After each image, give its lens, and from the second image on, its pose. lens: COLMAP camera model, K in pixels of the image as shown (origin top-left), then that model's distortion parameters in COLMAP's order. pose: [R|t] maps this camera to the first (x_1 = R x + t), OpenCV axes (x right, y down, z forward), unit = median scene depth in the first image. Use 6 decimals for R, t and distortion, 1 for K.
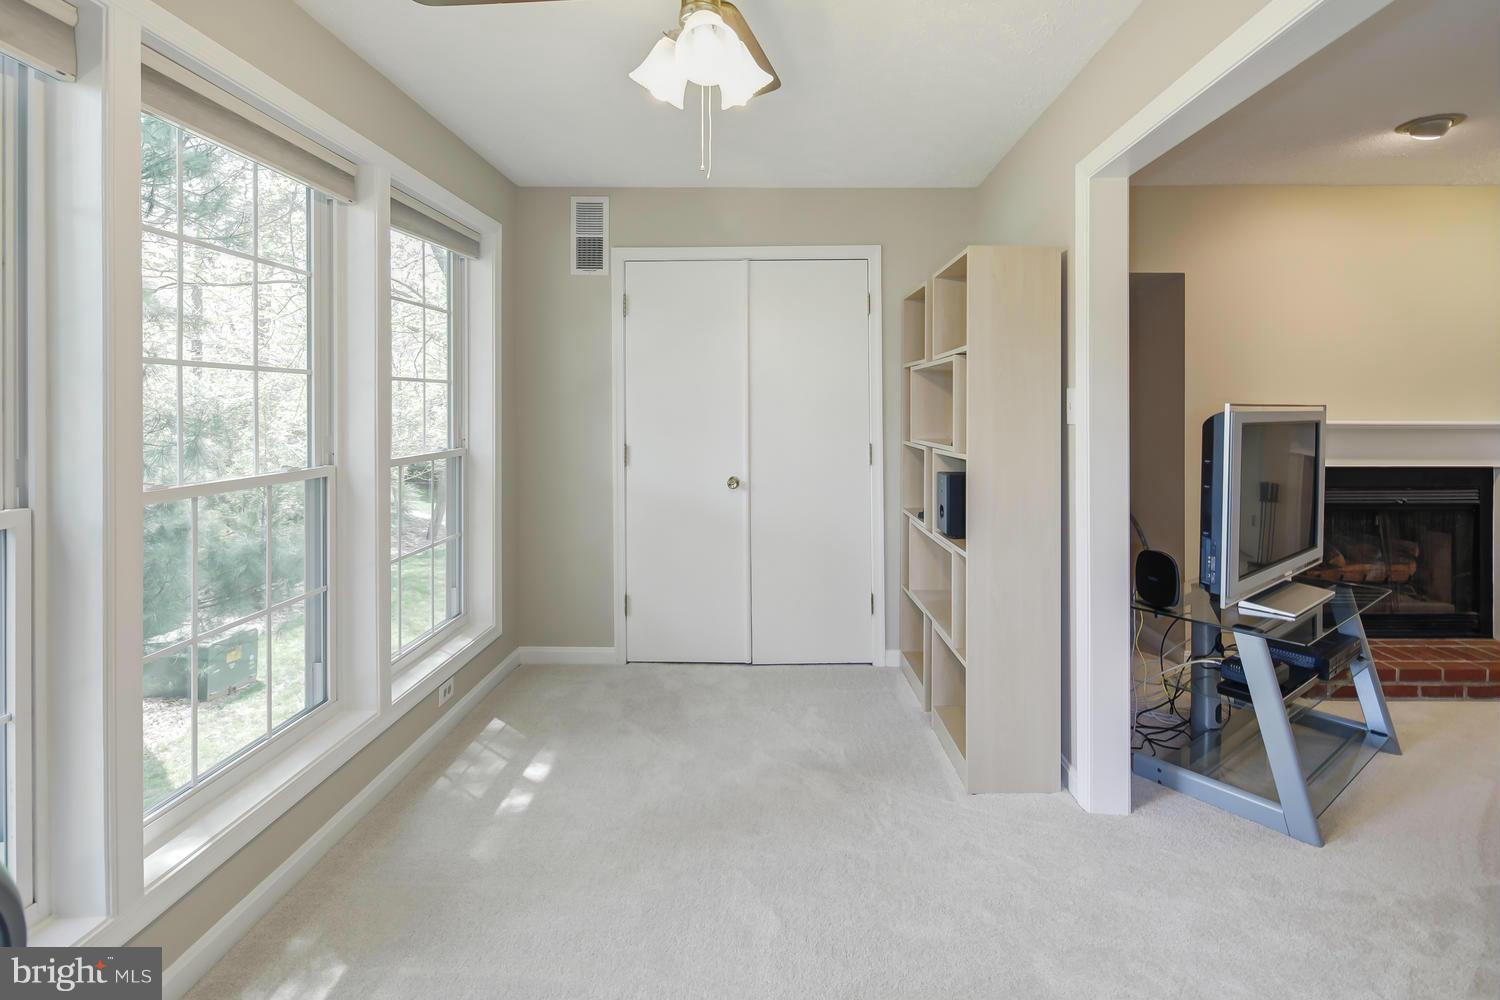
lens RADIAL K [[749.3, 0, 751.3], [0, 749.3, 400.9], [0, 0, 1]] dist [0.005284, -0.005152]
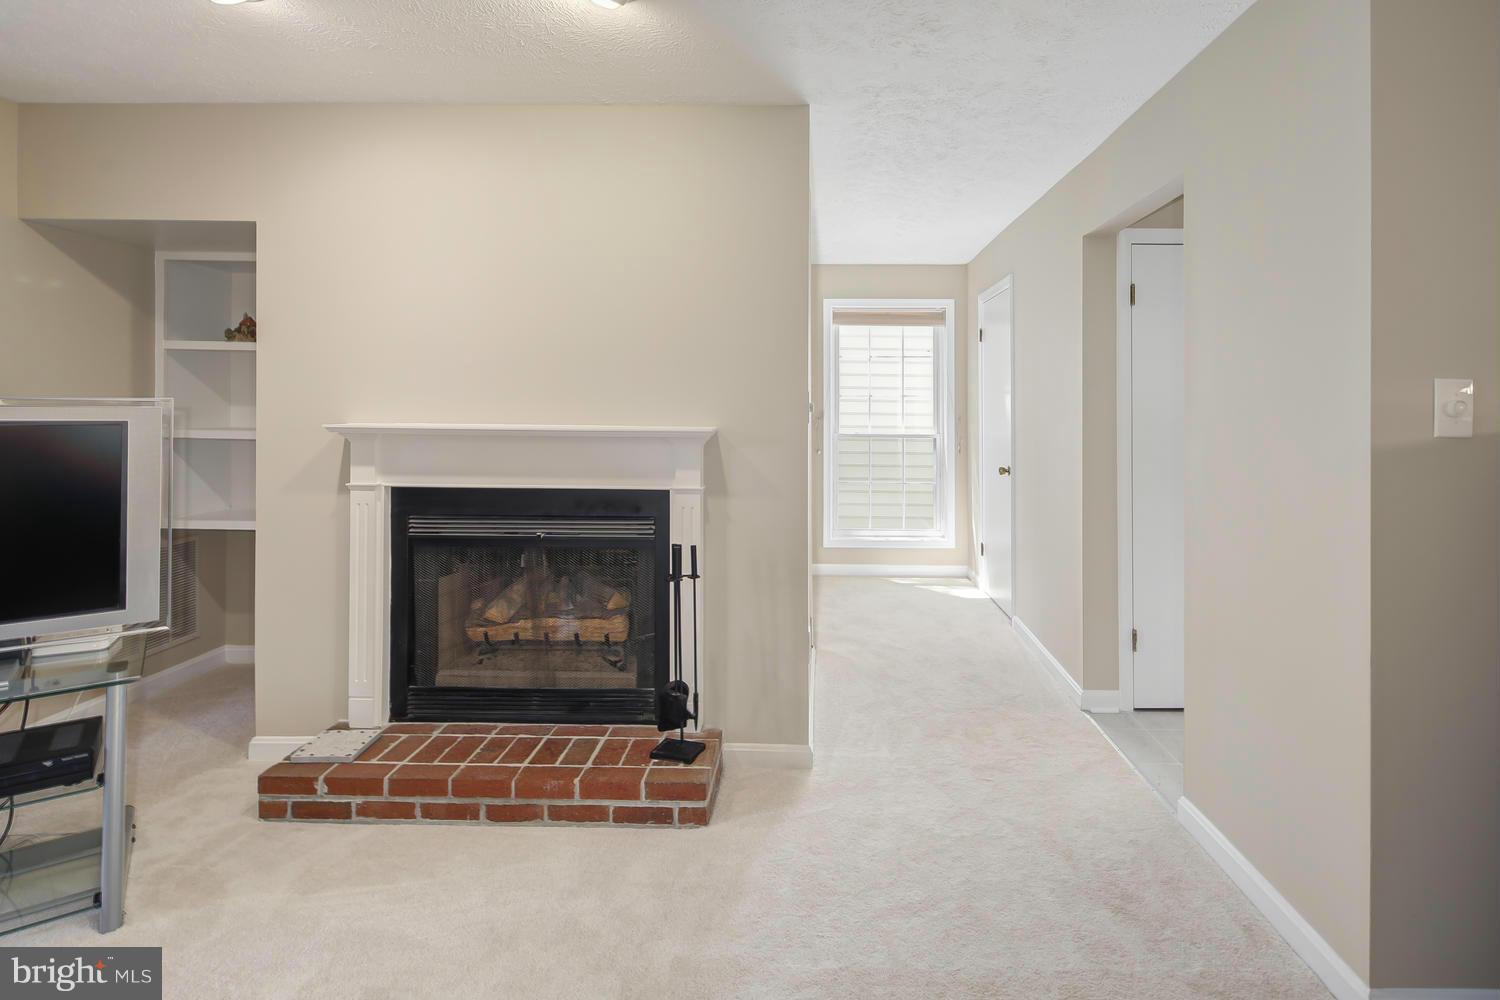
lens RADIAL K [[749.3, 0, 792.4], [0, 749.3, 414.3], [0, 0, 1]] dist [0.005284, -0.005152]
pose [[0.999705, 0.002951, -0.024088, 1.133657], [-0.003120, 0.999971, -0.006995, 0.021991], [0.024067, 0.007068, 0.999685, 0.281371]]
